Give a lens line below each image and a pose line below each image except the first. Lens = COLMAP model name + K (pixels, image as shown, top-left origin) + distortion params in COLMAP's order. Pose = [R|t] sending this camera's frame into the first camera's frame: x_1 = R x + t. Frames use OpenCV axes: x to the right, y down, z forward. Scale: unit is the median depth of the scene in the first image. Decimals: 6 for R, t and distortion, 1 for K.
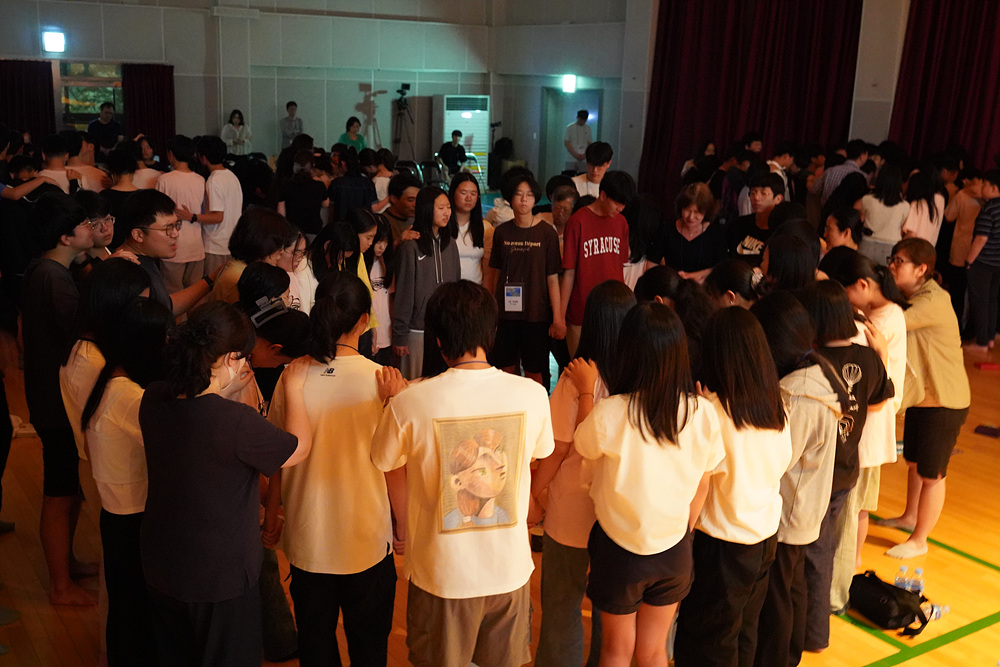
lens RADIAL K [[1105.5, 0, 505.5], [0, 1105.5, 328.9], [0, 0, 1]] dist [-0.078833, 0.000000]
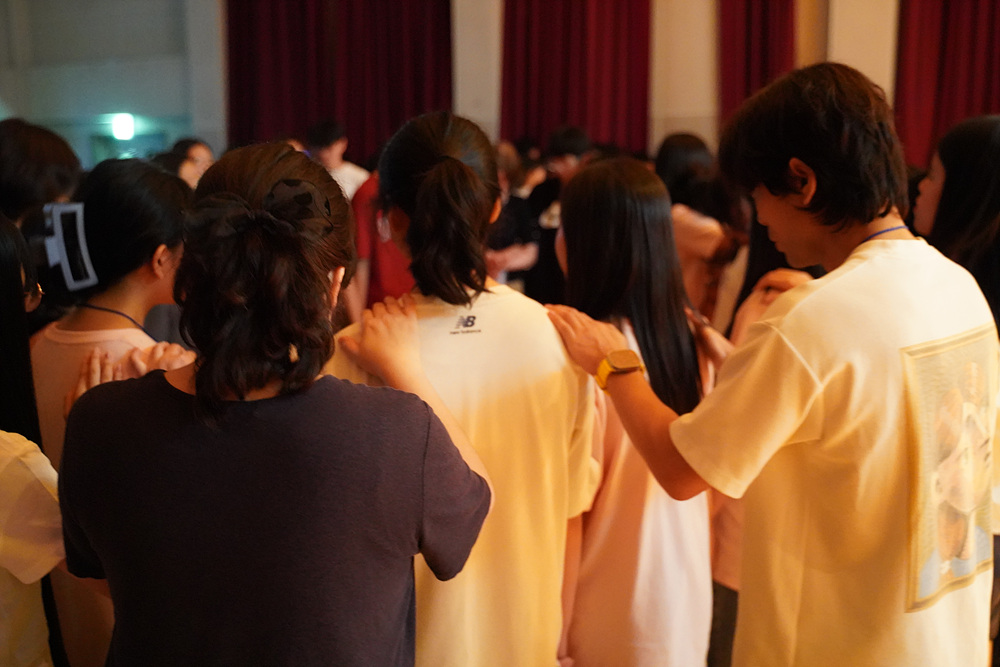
lens RADIAL K [[1124.3, 0, 499.2], [0, 1124.3, 335.7], [0, 0, 1]] dist [-0.028426, 0.000000]
pose [[0.907028, -0.109524, 0.406577, -0.379640], [0.133471, 0.990570, -0.030918, 0.067608], [-0.399357, 0.082310, 0.913093, 0.646328]]
